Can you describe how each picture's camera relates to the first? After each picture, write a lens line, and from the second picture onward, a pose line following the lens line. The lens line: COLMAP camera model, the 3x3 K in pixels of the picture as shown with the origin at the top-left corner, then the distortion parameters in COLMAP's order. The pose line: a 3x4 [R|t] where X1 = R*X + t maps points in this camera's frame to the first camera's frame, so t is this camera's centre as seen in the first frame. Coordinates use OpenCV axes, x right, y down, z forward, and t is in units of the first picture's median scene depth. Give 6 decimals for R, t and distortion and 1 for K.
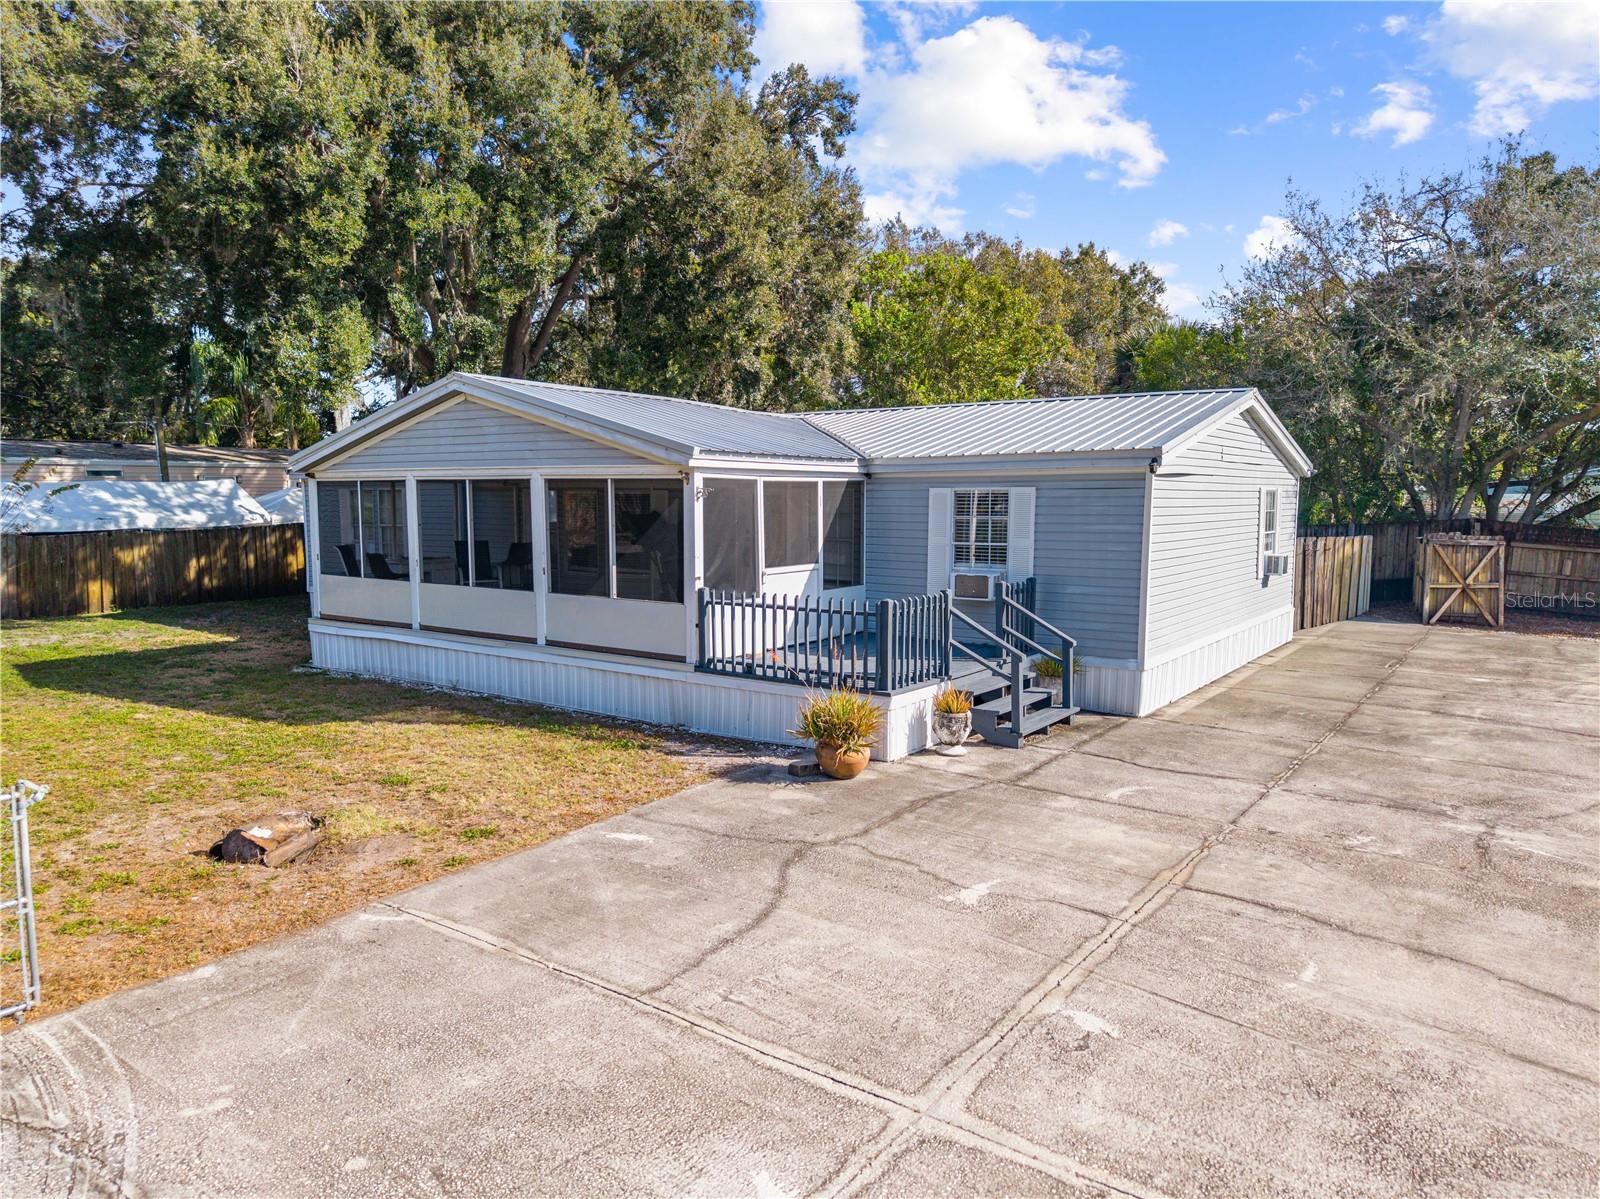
lens RADIAL K [[1082.6, 0, 787.0], [0, 1082.6, 598.0], [0, 0, 1]] dist [-0.001155, -0.001730]
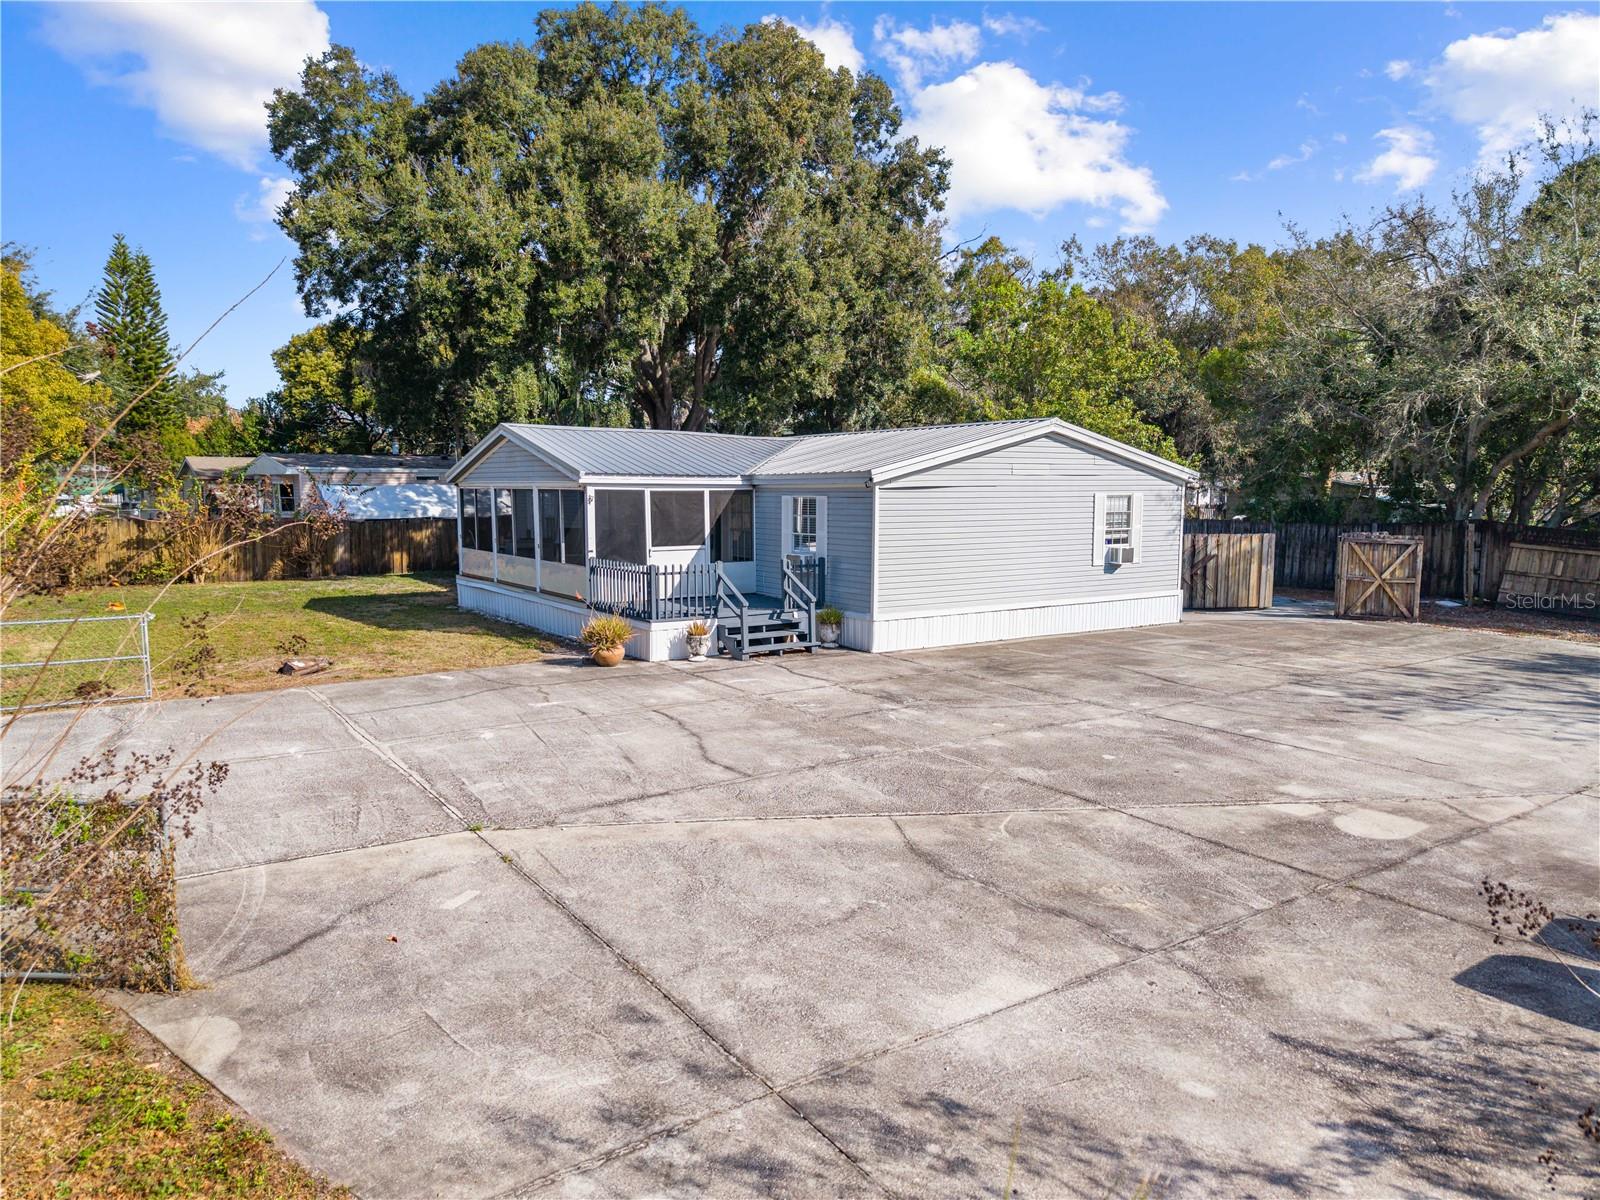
lens RADIAL K [[1077.7, 0, 785.0], [0, 1077.7, 606.7], [0, 0, 1]] dist [0.001740, -0.006500]
pose [[0.938848, 0.037800, -0.342251, 0.502894], [-0.032491, 0.999246, 0.021233, 0.014291], [0.342795, -0.008815, 0.939369, -0.291470]]
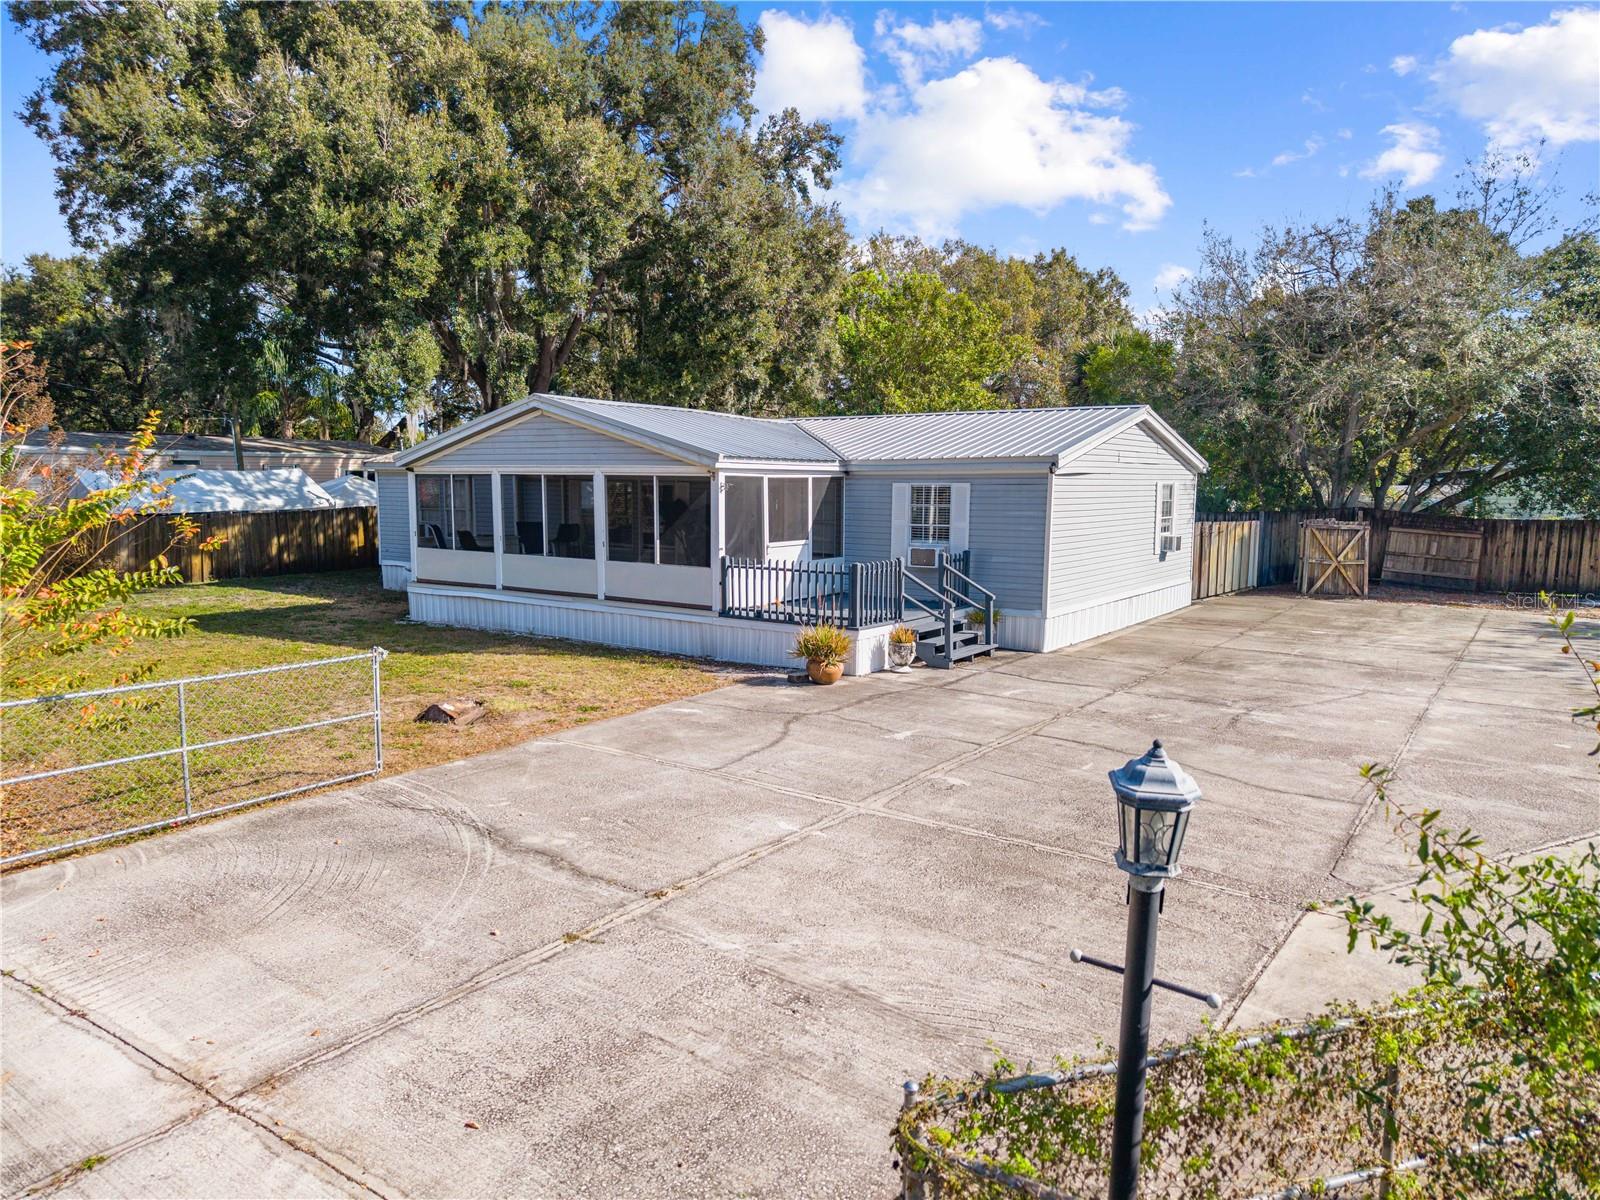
lens RADIAL K [[1077.7, 0, 785.0], [0, 1077.7, 606.7], [0, 0, 1]] dist [0.001740, -0.006500]
pose [[0.999956, 0.003524, 0.008741, -0.008382], [-0.003714, 0.999756, 0.021769, 0.016815], [-0.008662, -0.021801, 0.999725, -0.248422]]
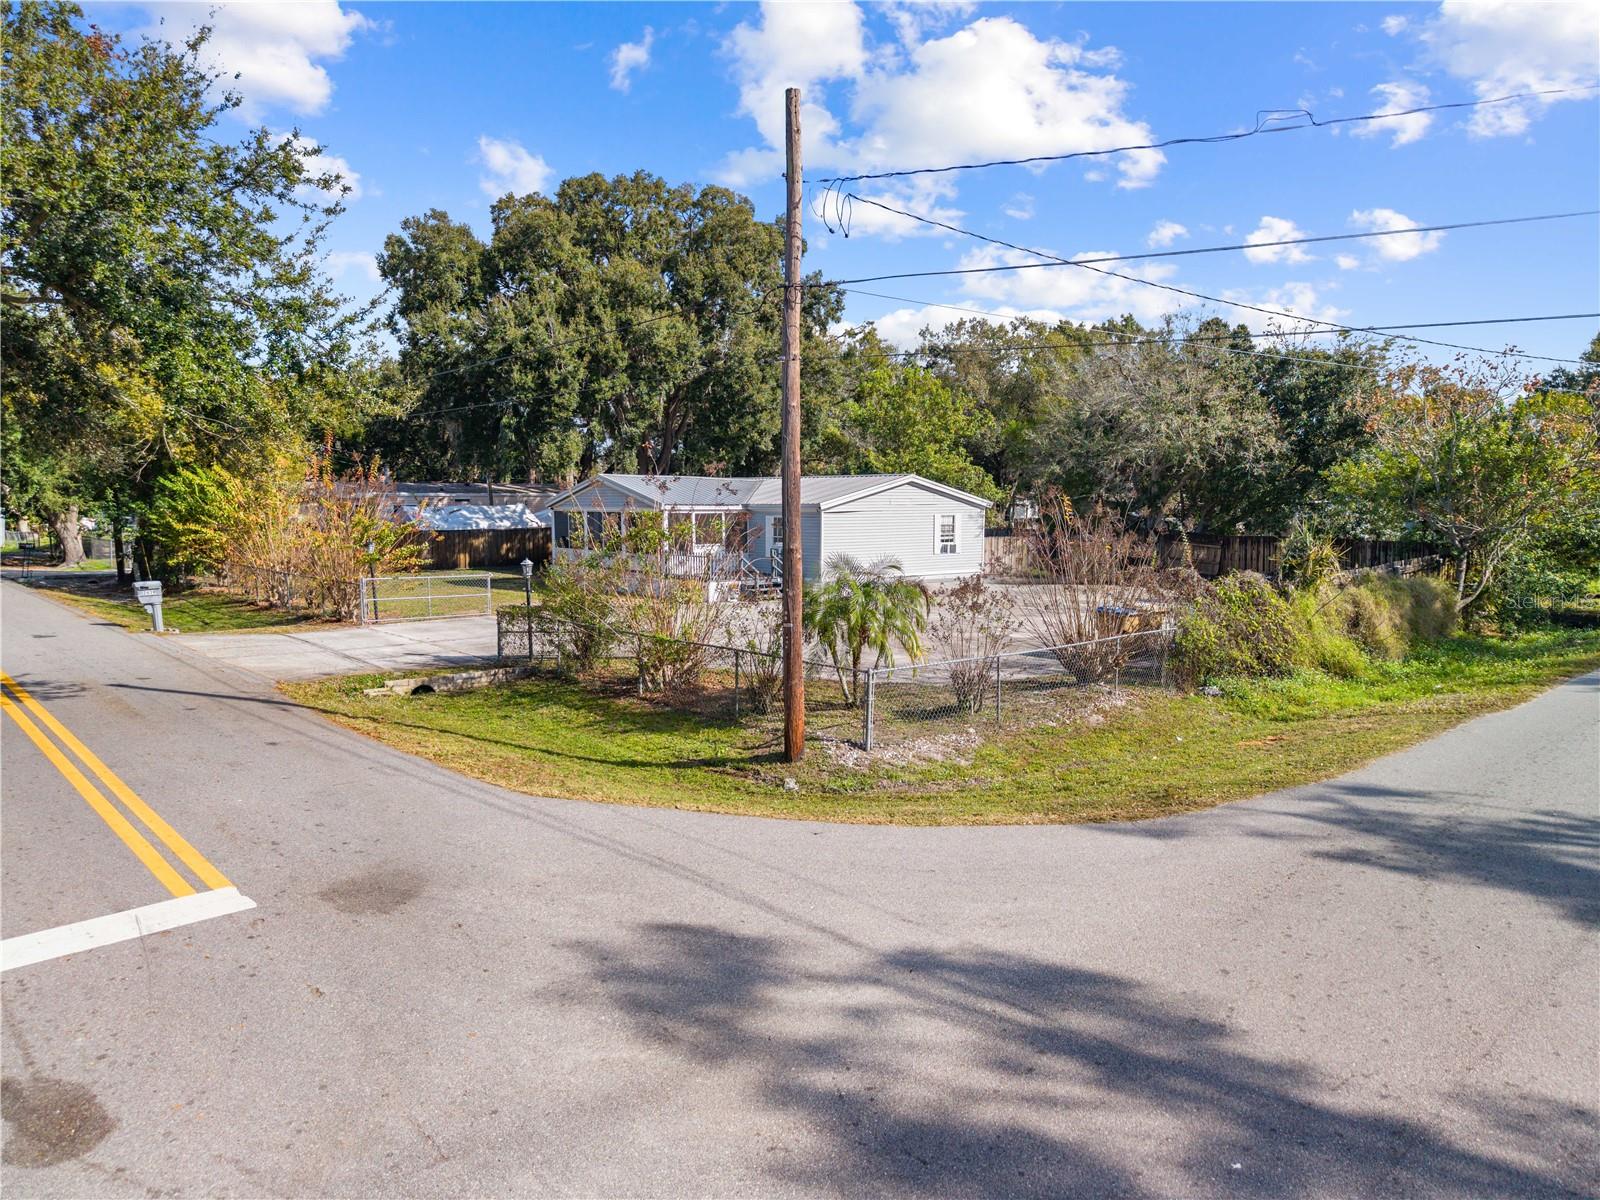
lens RADIAL K [[1077.7, 0, 785.0], [0, 1077.7, 606.7], [0, 0, 1]] dist [0.001740, -0.006500]
pose [[0.973167, 0.023821, -0.228863, 0.617183], [-0.023182, 0.999716, 0.005478, 0.083047], [0.228928, -0.000026, 0.973443, -1.217769]]
